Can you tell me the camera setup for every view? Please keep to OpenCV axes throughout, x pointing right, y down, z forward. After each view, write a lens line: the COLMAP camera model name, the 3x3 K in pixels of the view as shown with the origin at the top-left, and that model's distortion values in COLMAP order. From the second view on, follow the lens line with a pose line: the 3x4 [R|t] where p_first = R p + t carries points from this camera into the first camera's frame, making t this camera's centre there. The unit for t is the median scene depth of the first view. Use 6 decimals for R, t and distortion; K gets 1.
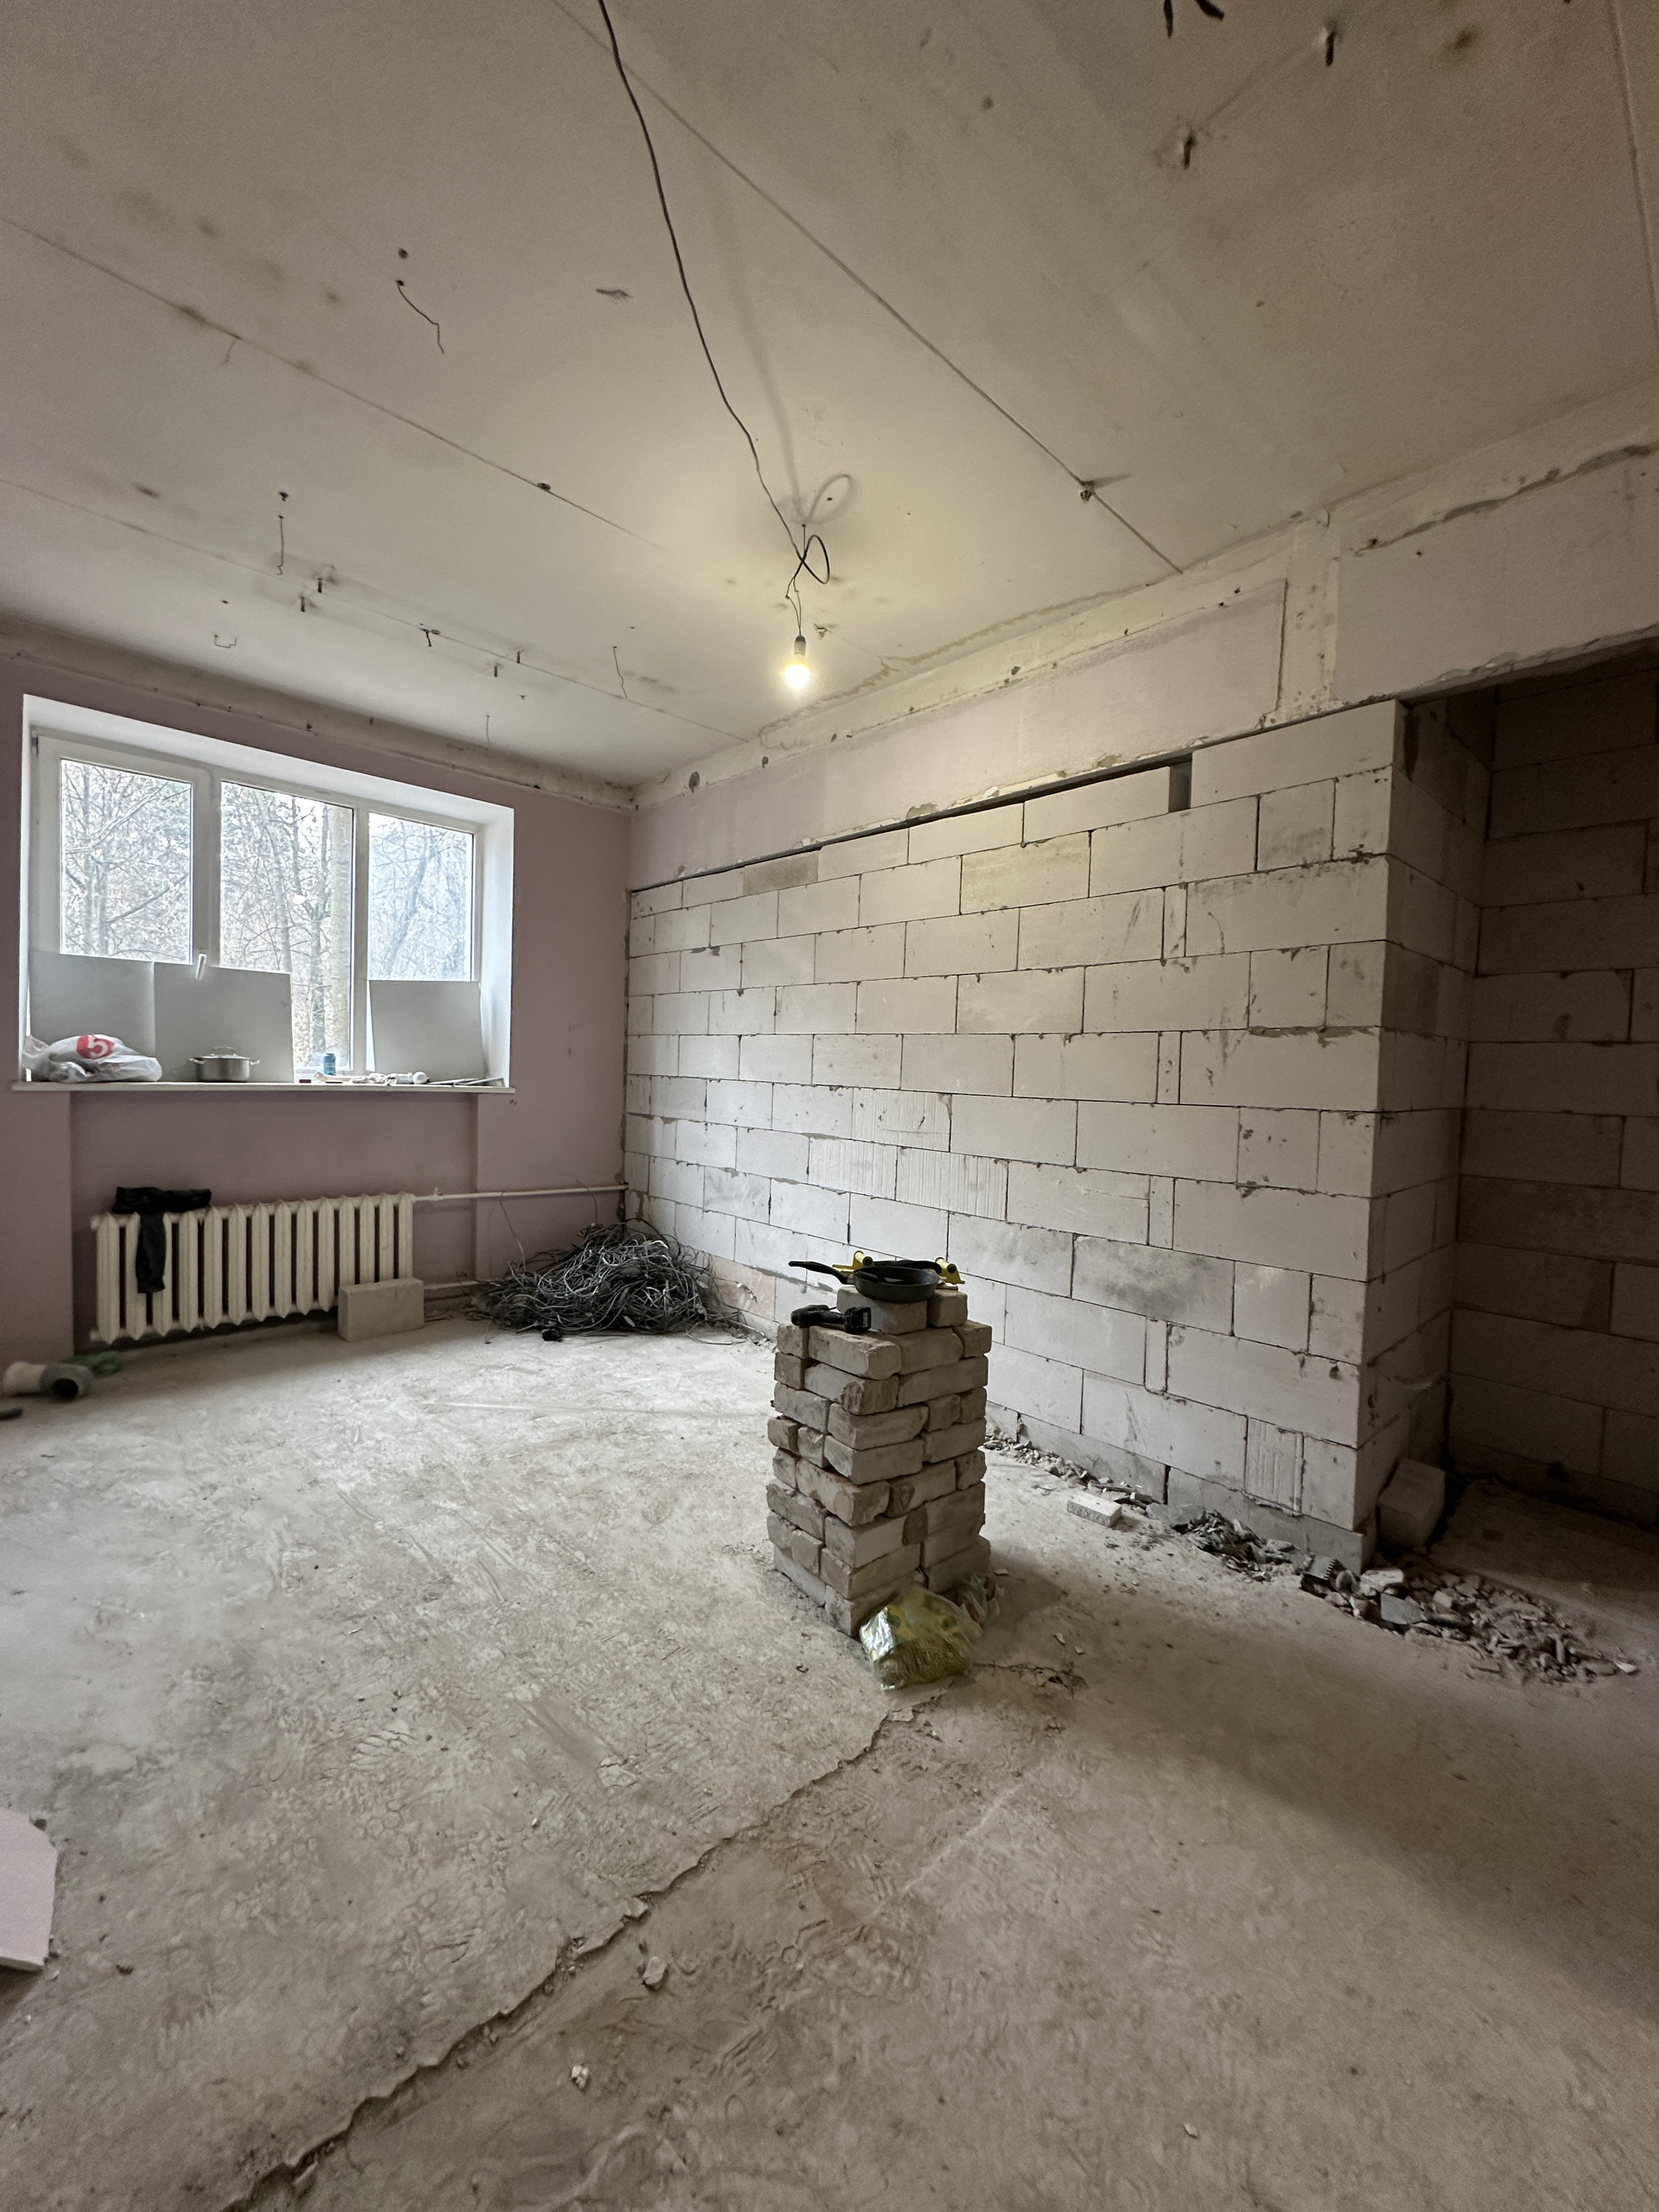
lens RADIAL K [[880.3, 0, 829.0], [0, 880.3, 1103.9], [0, 0, 1]] dist [-0.001714, 0.000547]
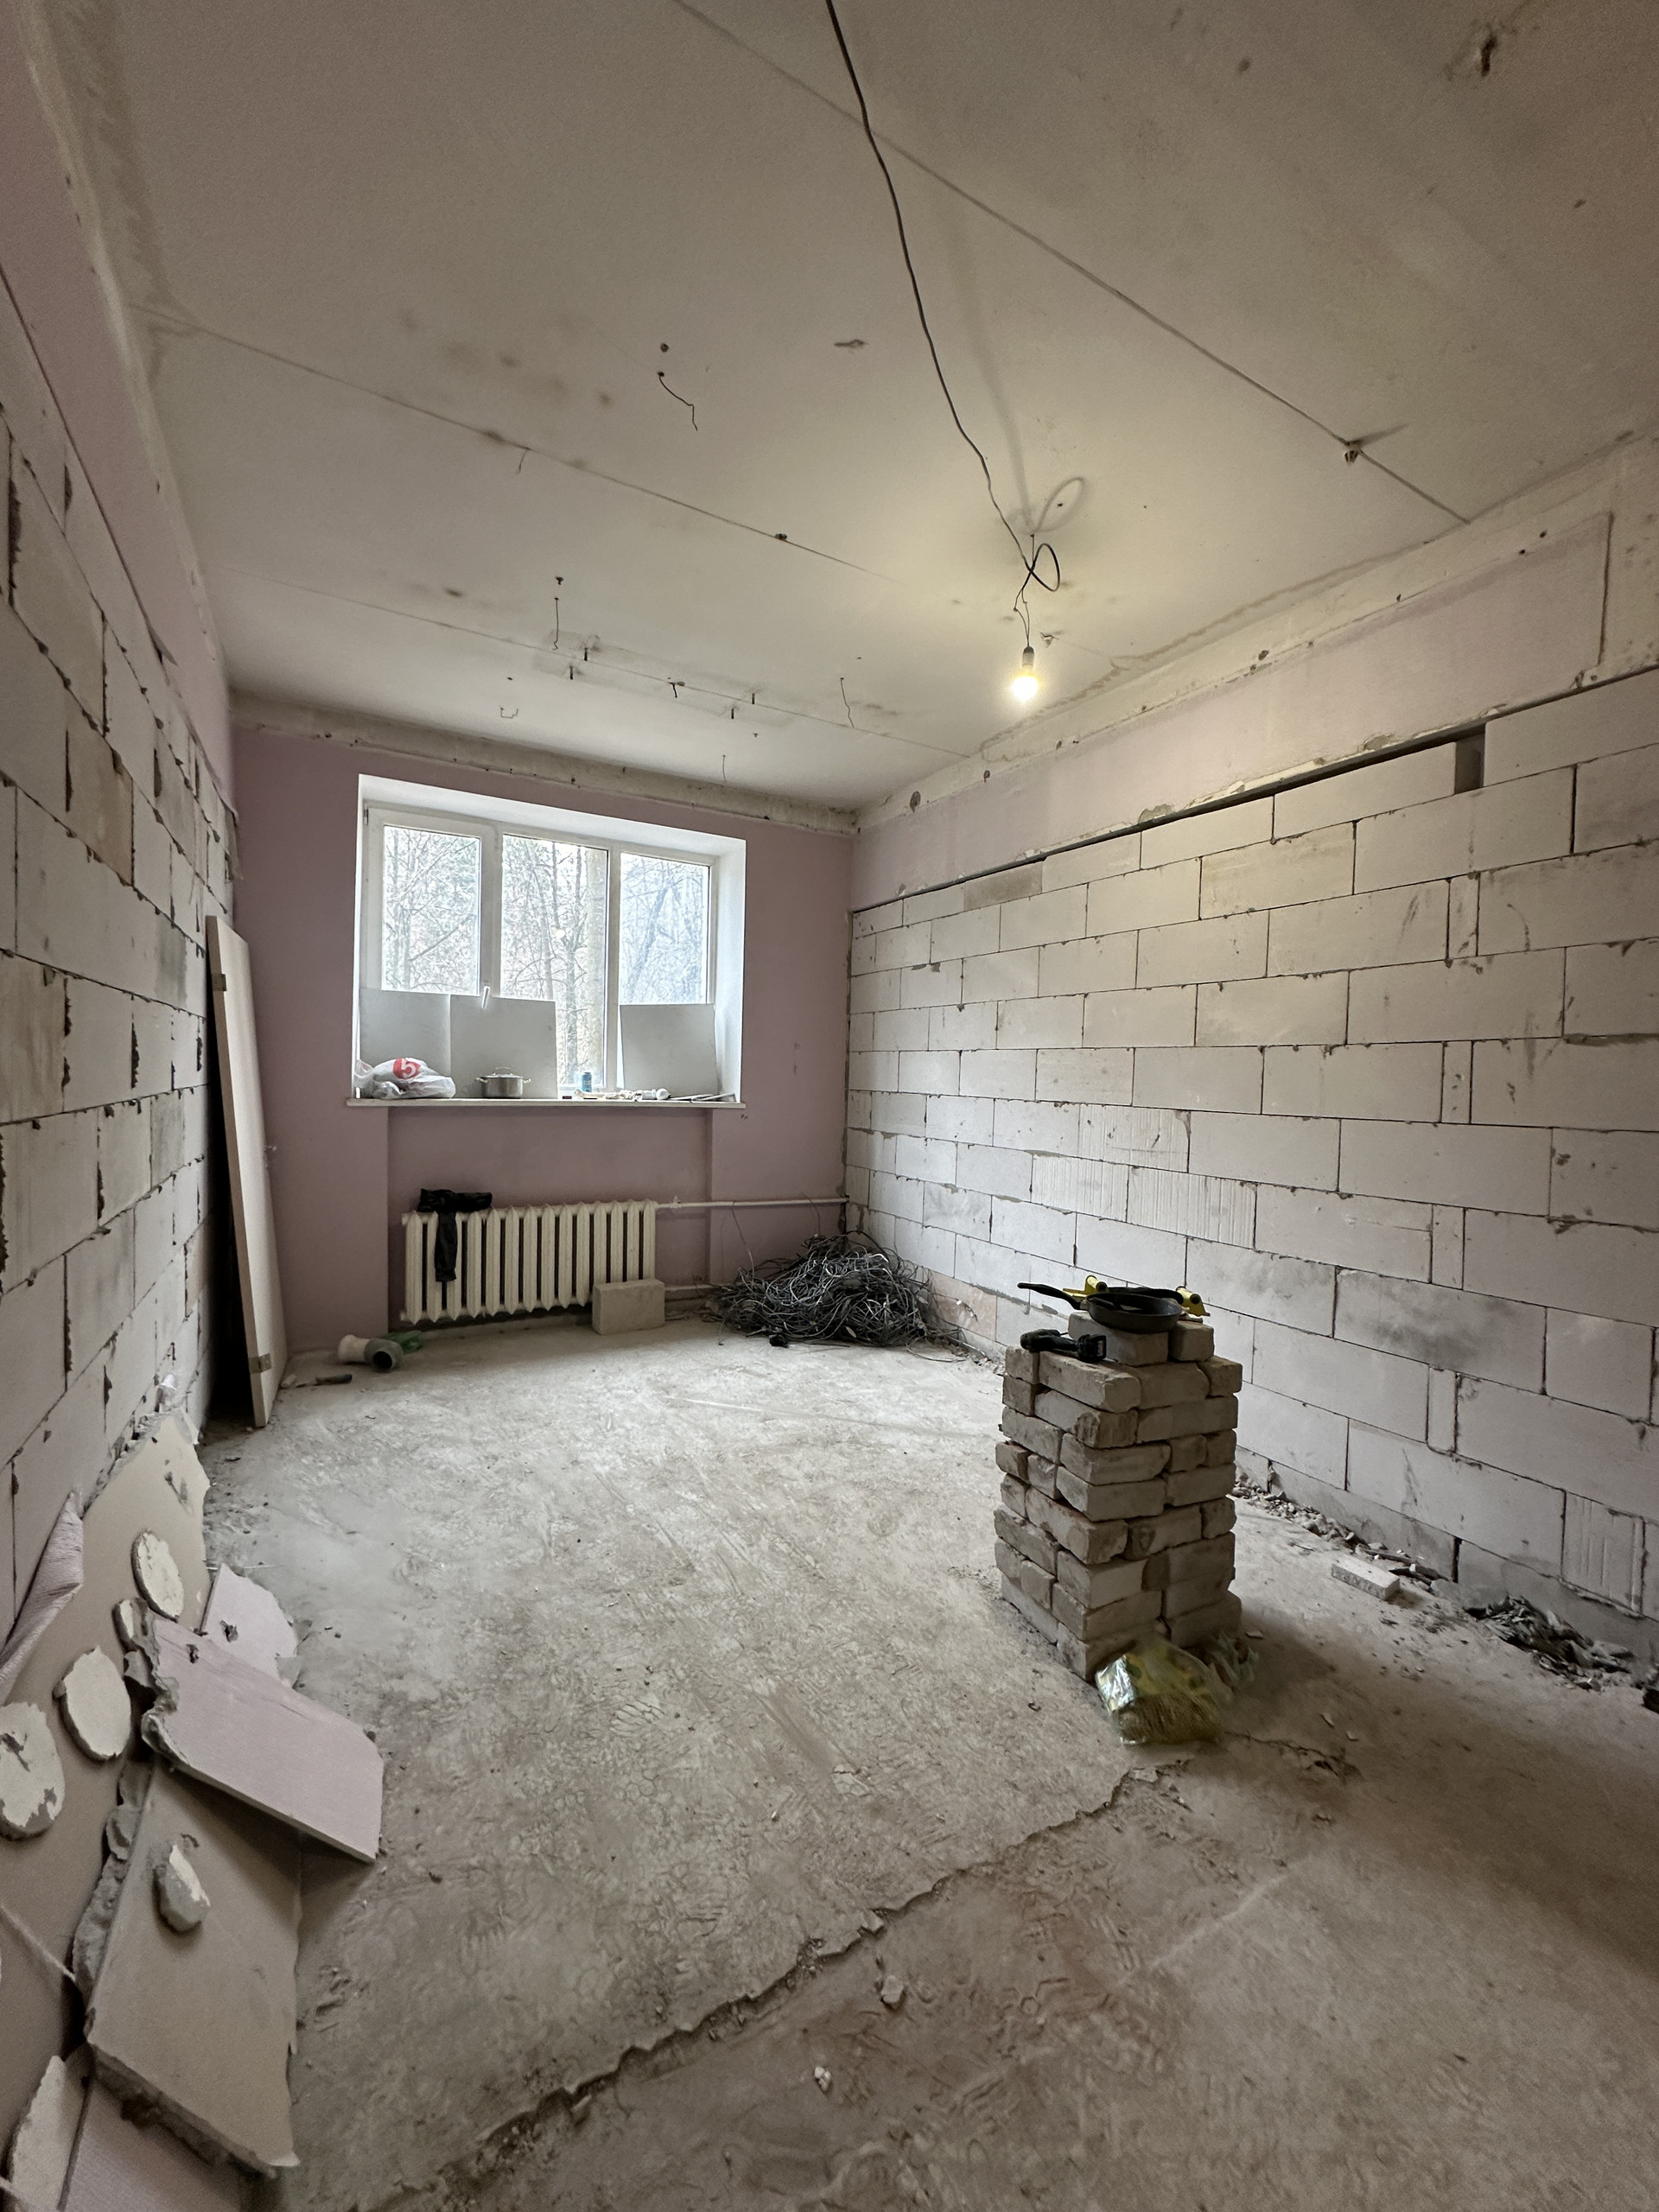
lens RADIAL K [[880.3, 0, 829.0], [0, 880.3, 1103.9], [0, 0, 1]] dist [-0.001714, 0.000547]
pose [[0.971368, 0.000730, -0.237578, -0.015336], [-0.004366, 0.999881, -0.014780, -0.004286], [0.237539, 0.015394, 0.971256, -0.002948]]
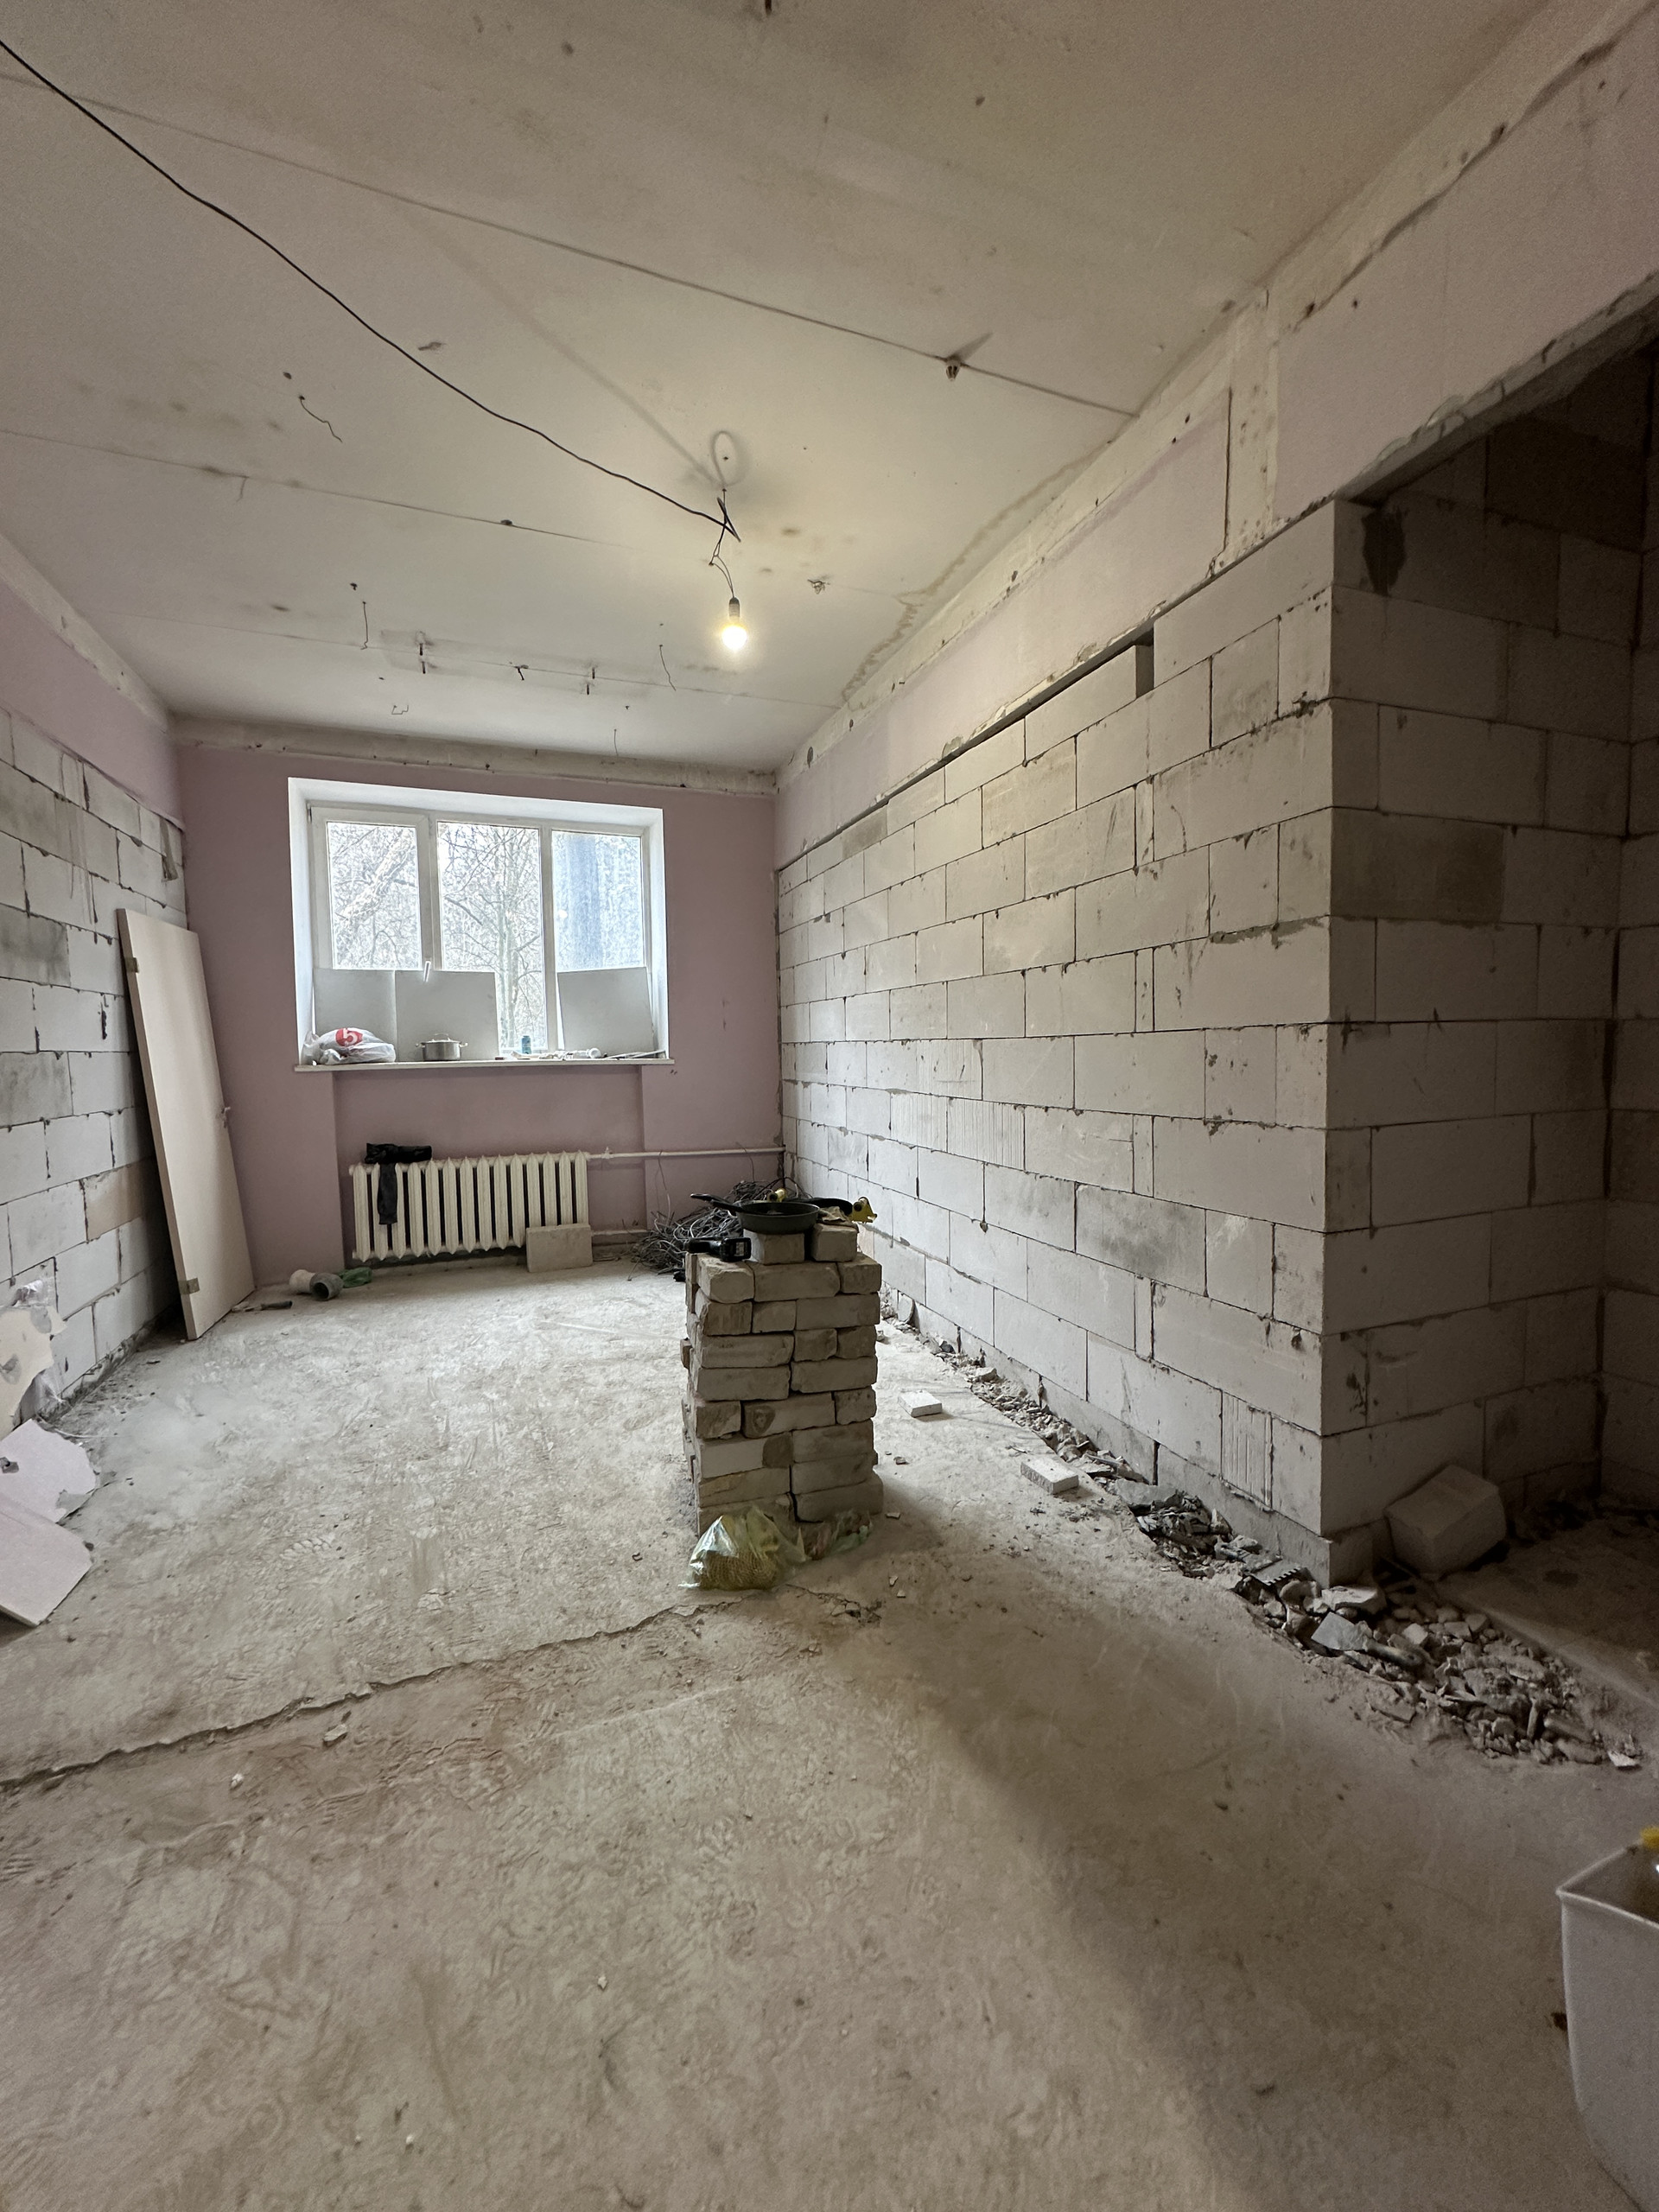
lens RADIAL K [[880.3, 0, 829.0], [0, 880.3, 1103.9], [0, 0, 1]] dist [-0.001714, 0.000547]
pose [[0.924222, -0.022813, -0.381174, 0.461720], [0.030246, 0.999451, 0.013520, 0.054277], [0.380656, -0.024025, 0.924404, 0.072179]]
